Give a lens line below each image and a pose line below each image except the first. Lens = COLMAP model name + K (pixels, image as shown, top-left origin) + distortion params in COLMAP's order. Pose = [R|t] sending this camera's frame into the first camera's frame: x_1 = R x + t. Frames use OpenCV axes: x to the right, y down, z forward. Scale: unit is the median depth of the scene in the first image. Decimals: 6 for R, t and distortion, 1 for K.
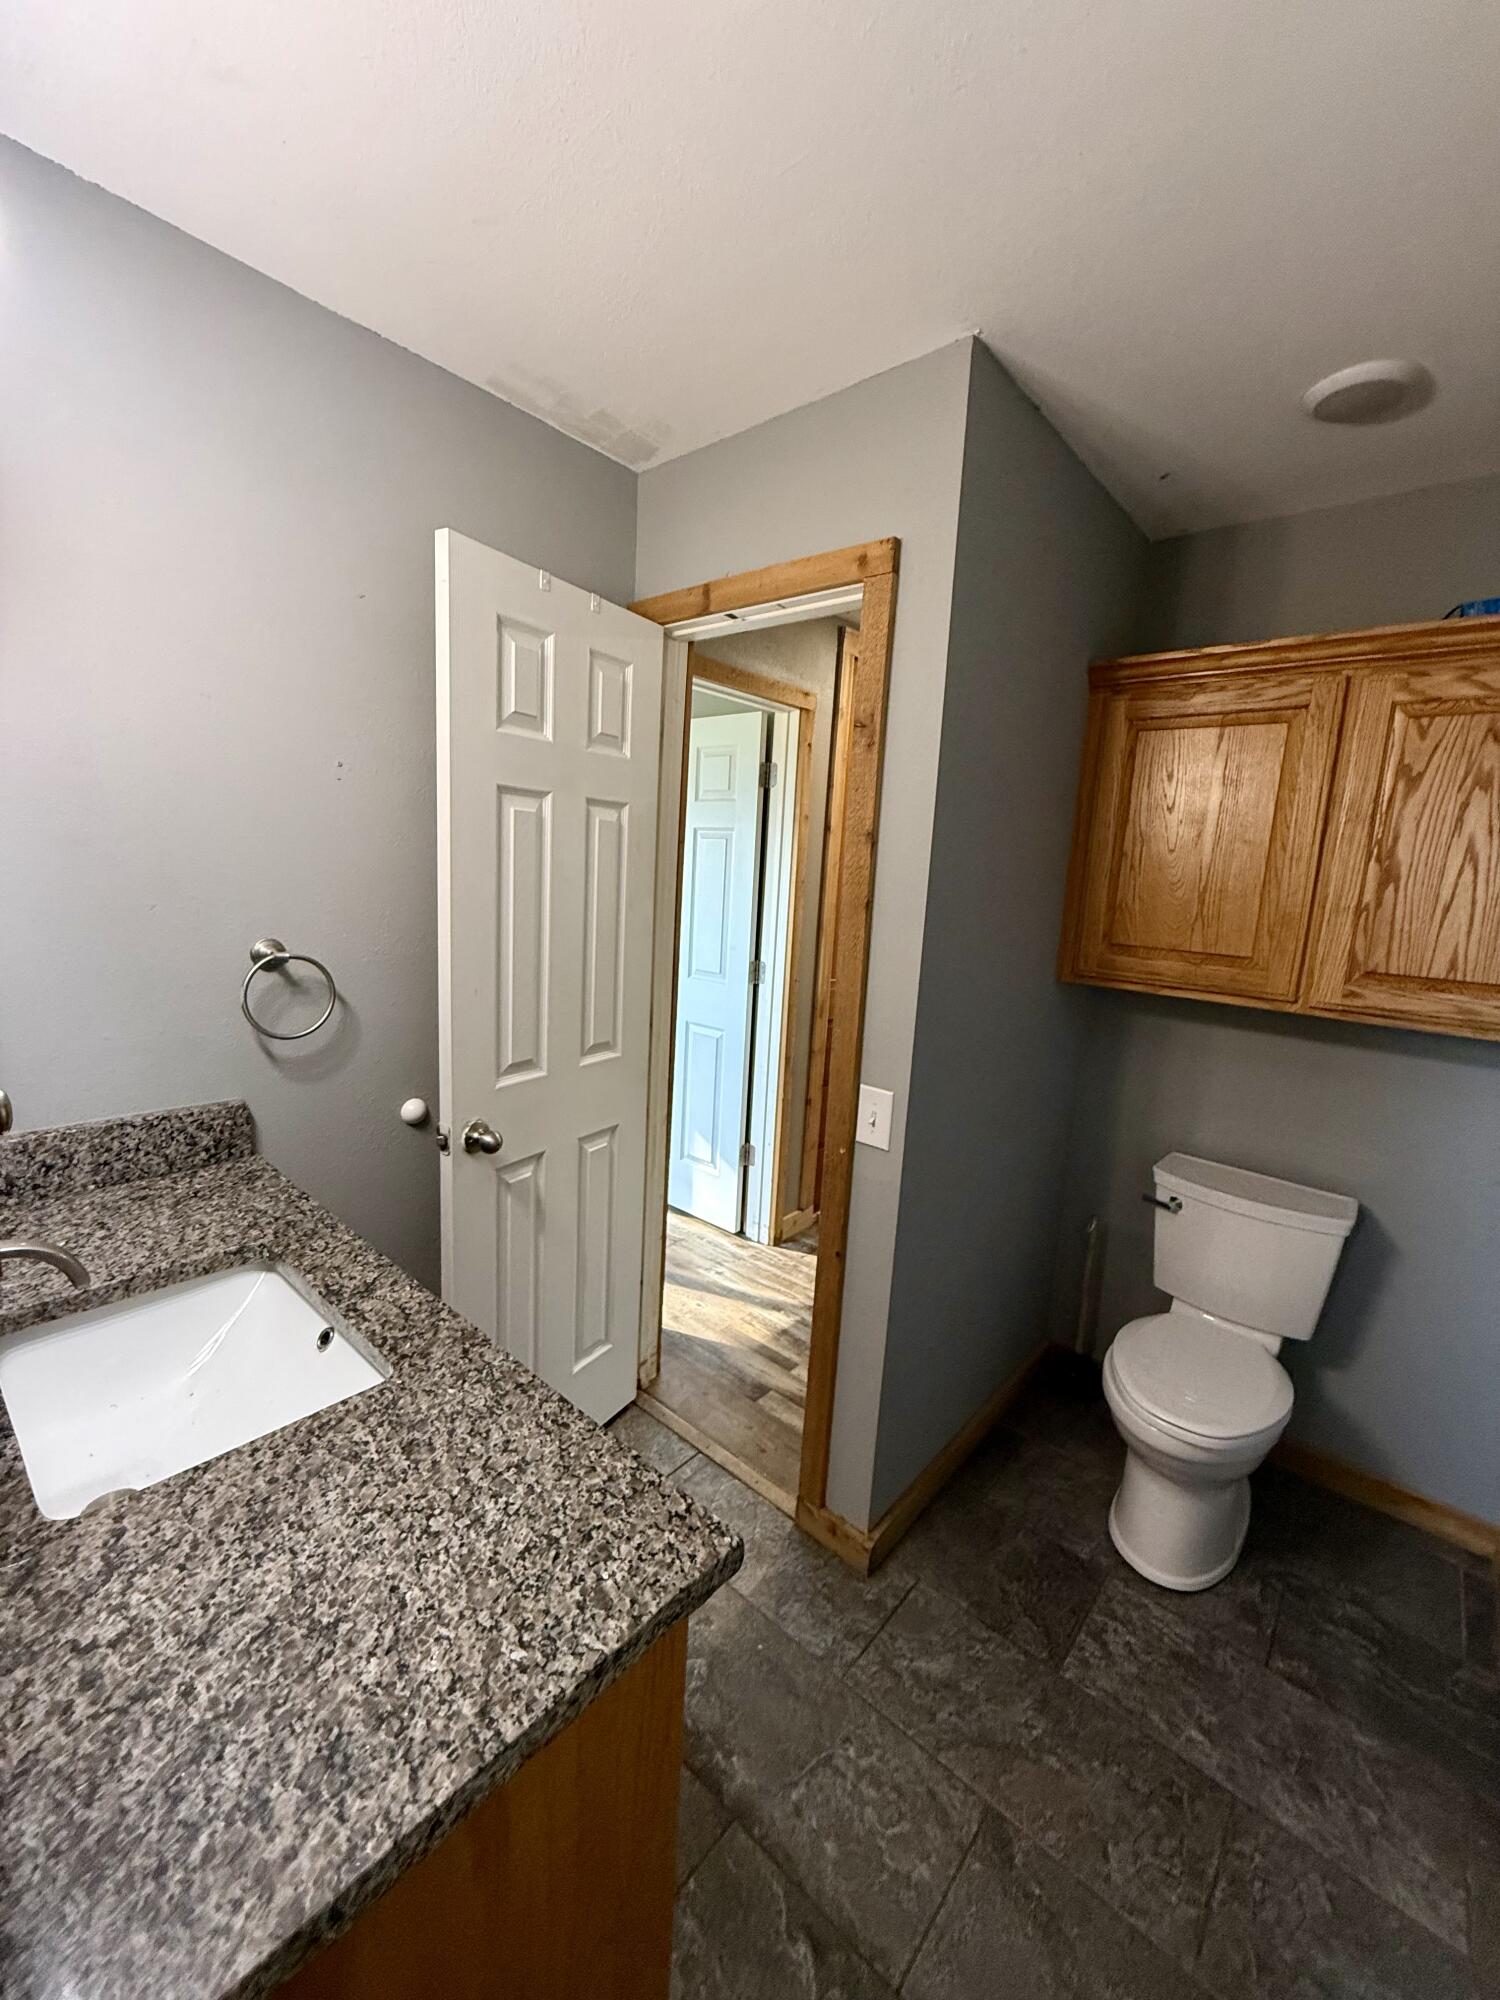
lens RADIAL K [[798.2, 0, 750.0], [0, 798.2, 1000.0], [0, 0, 1]] dist [-0.000497, 0.000389]
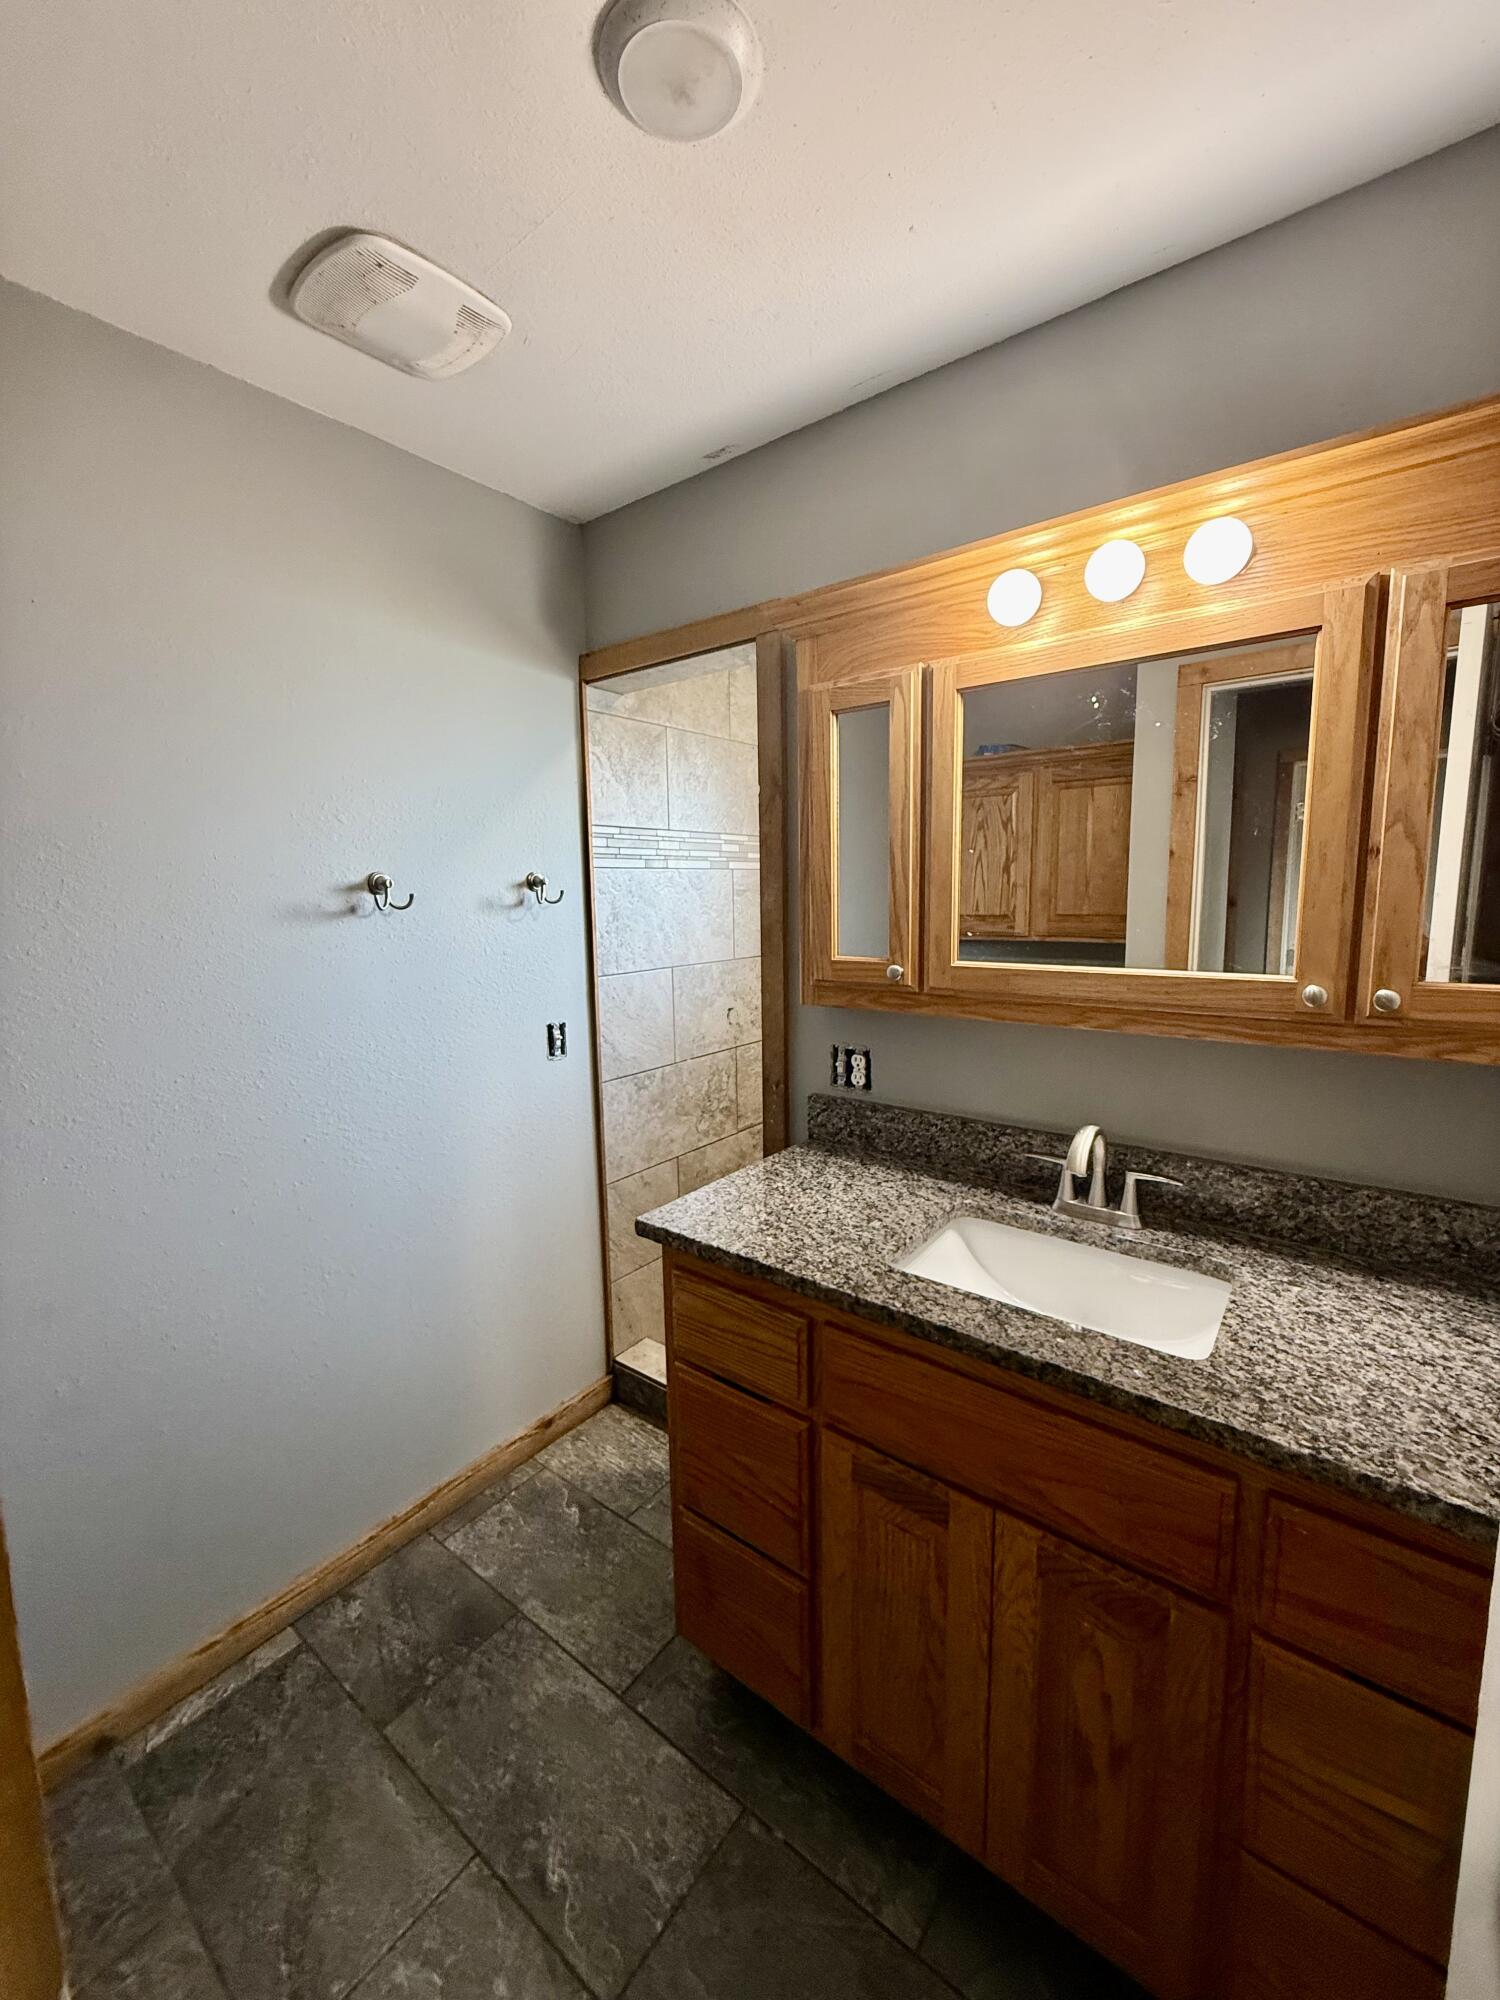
lens RADIAL K [[798.2, 0, 750.0], [0, 798.2, 1000.0], [0, 0, 1]] dist [-0.000497, 0.000389]
pose [[-0.997426, -0.030513, -0.064894, -0.141175], [-0.048583, 0.953154, 0.298559, -0.429072], [0.052744, 0.300943, -0.952182, 2.618397]]
